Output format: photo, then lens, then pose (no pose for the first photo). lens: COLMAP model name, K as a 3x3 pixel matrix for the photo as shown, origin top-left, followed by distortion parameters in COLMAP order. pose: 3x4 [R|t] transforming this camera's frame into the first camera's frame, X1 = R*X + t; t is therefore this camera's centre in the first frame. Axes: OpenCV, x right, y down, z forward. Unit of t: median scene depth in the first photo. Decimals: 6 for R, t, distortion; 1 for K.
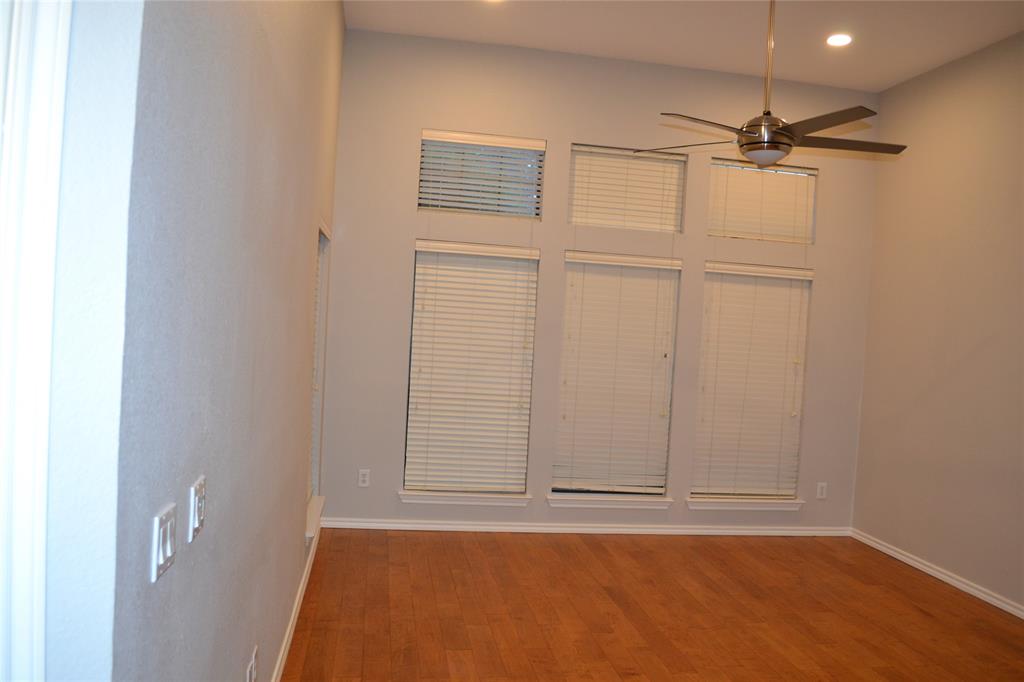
lens RADIAL K [[826.2, 0, 507.8], [0, 826.2, 341.5], [0, 0, 1]] dist [-0.081184, 0.009586]
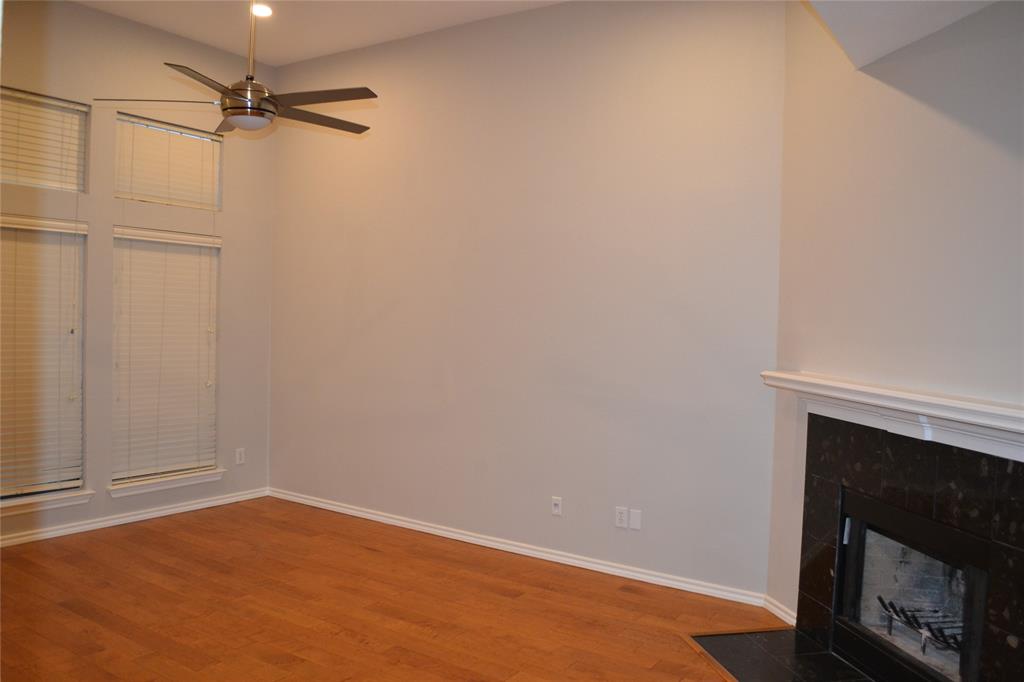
lens RADIAL K [[826.2, 0, 507.6], [0, 826.2, 339.9], [0, 0, 1]] dist [-0.081184, 0.009586]
pose [[0.679336, -0.061197, 0.731272, -0.126726], [0.030703, 0.998014, 0.054997, -0.007275], [-0.733185, -0.014909, 0.679866, 0.067596]]
